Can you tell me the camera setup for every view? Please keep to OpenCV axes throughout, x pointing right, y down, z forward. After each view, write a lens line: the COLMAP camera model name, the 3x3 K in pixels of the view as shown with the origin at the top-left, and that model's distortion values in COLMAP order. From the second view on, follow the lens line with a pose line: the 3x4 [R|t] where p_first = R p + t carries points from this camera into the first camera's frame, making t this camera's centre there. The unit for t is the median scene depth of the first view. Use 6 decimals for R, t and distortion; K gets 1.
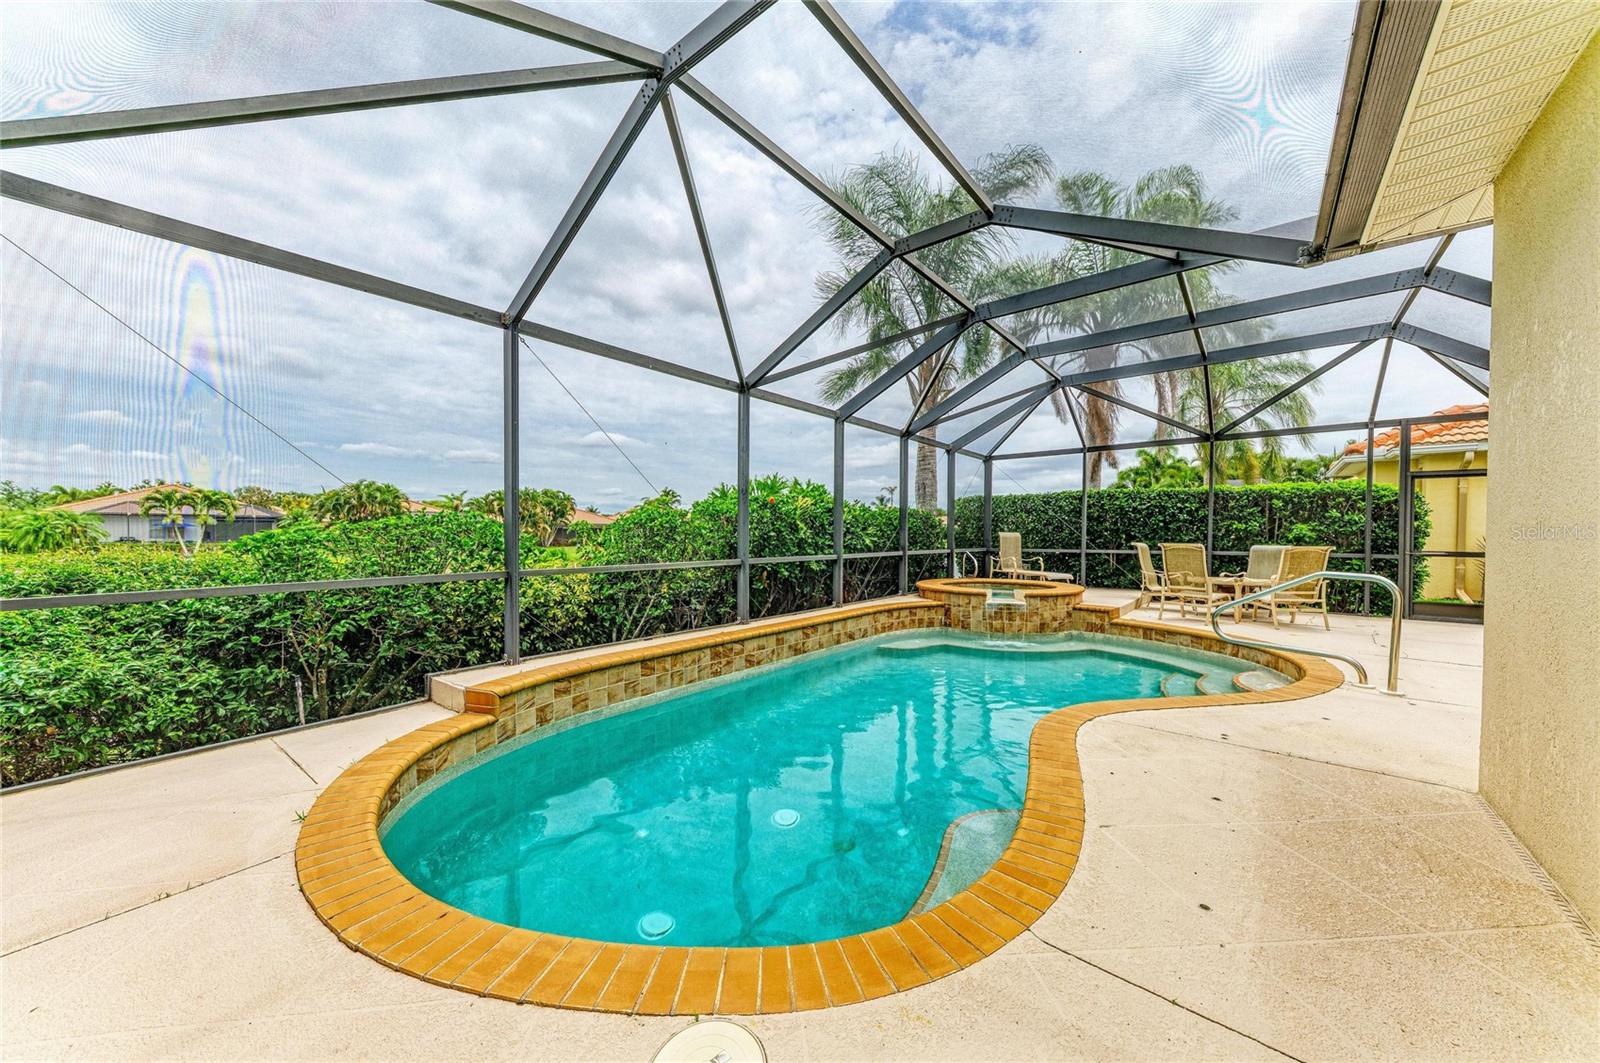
lens RADIAL K [[561.3, 0, 805.4], [0, 561.3, 538.3], [0, 0, 1]] dist [0.000846, 0.000002]
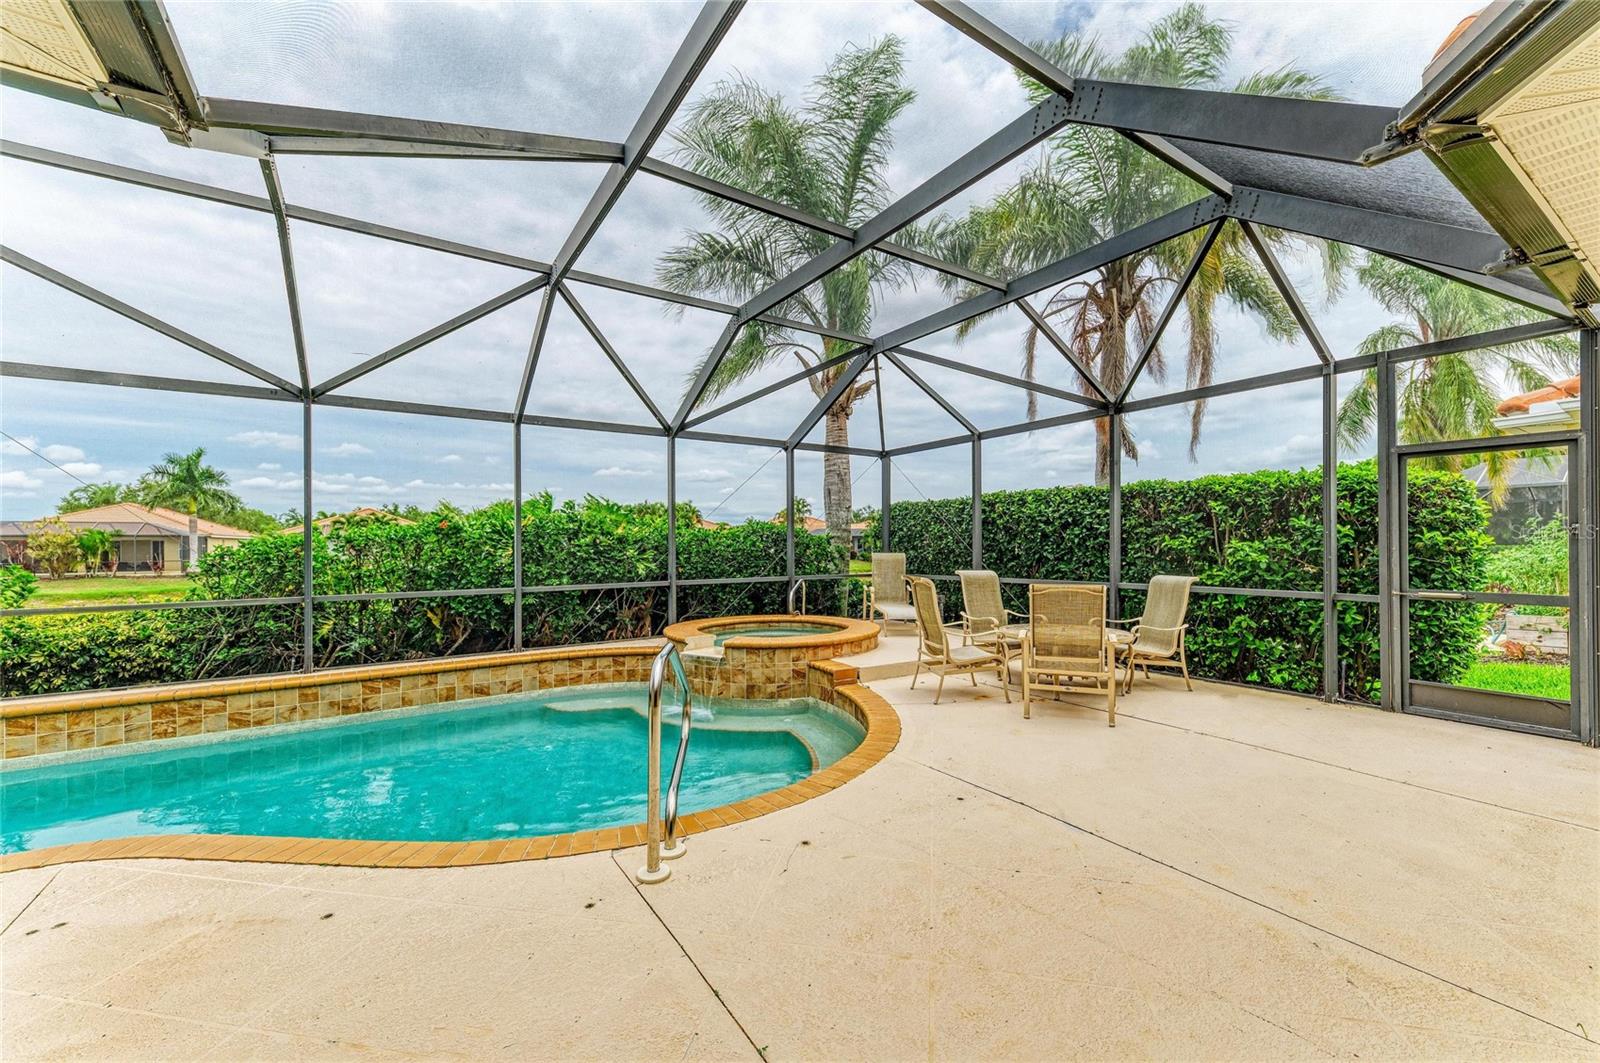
lens RADIAL K [[624.9, 0, 807.8], [0, 624.9, 541.9], [0, 0, 1]] dist [0.021594, -0.007967]
pose [[0.956106, -0.011079, -0.292810, 0.716343], [0.007141, 0.999869, -0.014515, -0.020464], [0.292933, 0.011787, 0.956060, 0.246083]]
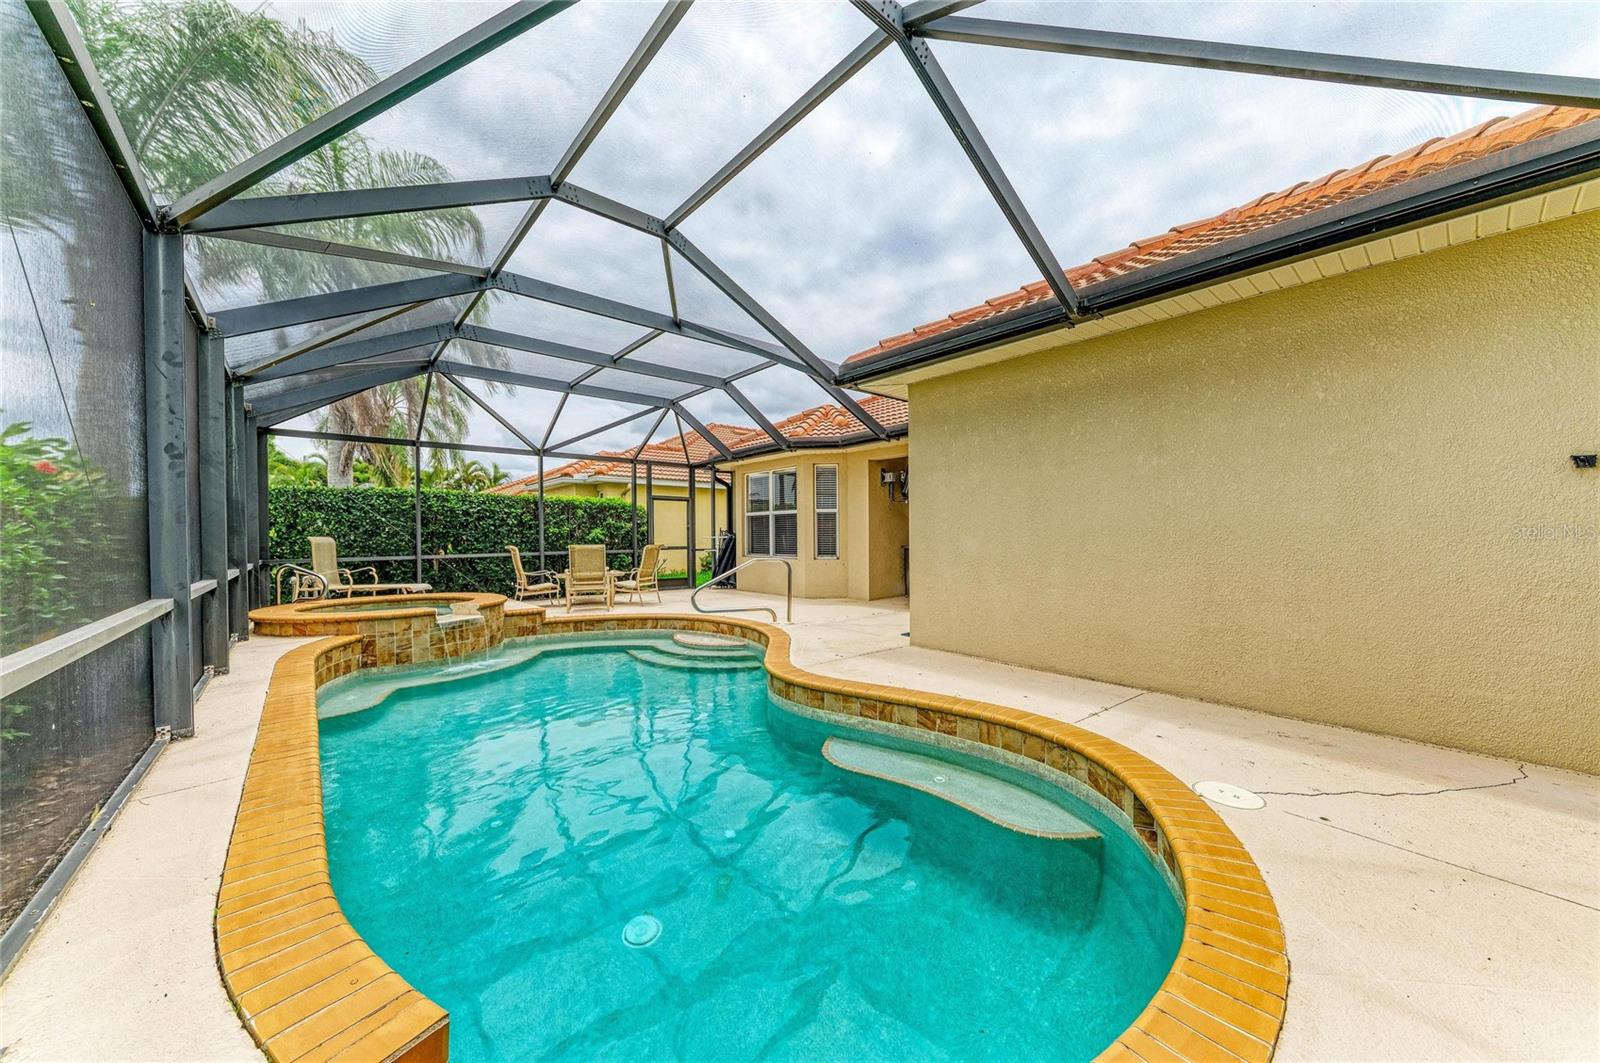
lens RADIAL K [[561.3, 0, 805.4], [0, 561.3, 538.3], [0, 0, 1]] dist [0.000846, 0.000002]
pose [[0.167867, -0.010498, 0.985754, -0.384512], [0.015187, 0.999852, 0.008062, -0.007057], [-0.985693, 0.013617, 0.168002, 0.333531]]
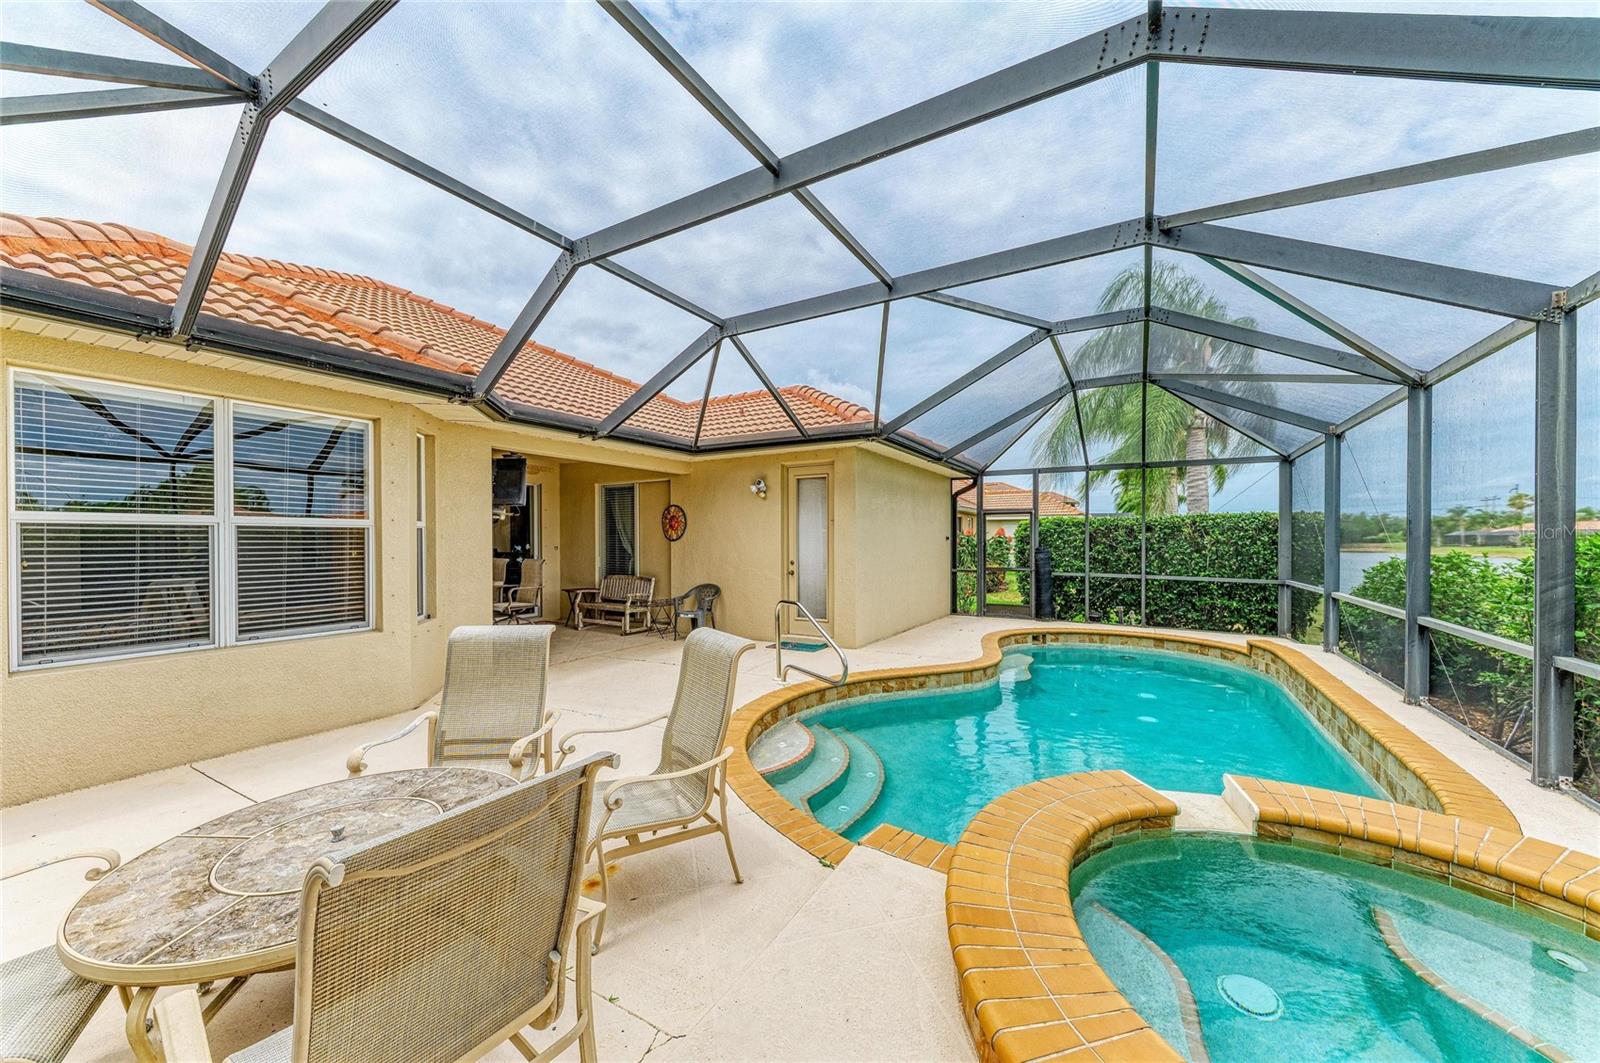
lens RADIAL K [[573.2, 0, 806.7], [0, 573.2, 543.1], [0, 0, 1]] dist [0.015880, -0.005364]
pose [[-0.987468, 0.000204, -0.157822, 0.625768], [-0.003100, 0.999781, 0.020686, -0.056174], [0.157792, 0.020916, -0.987251, 1.299078]]
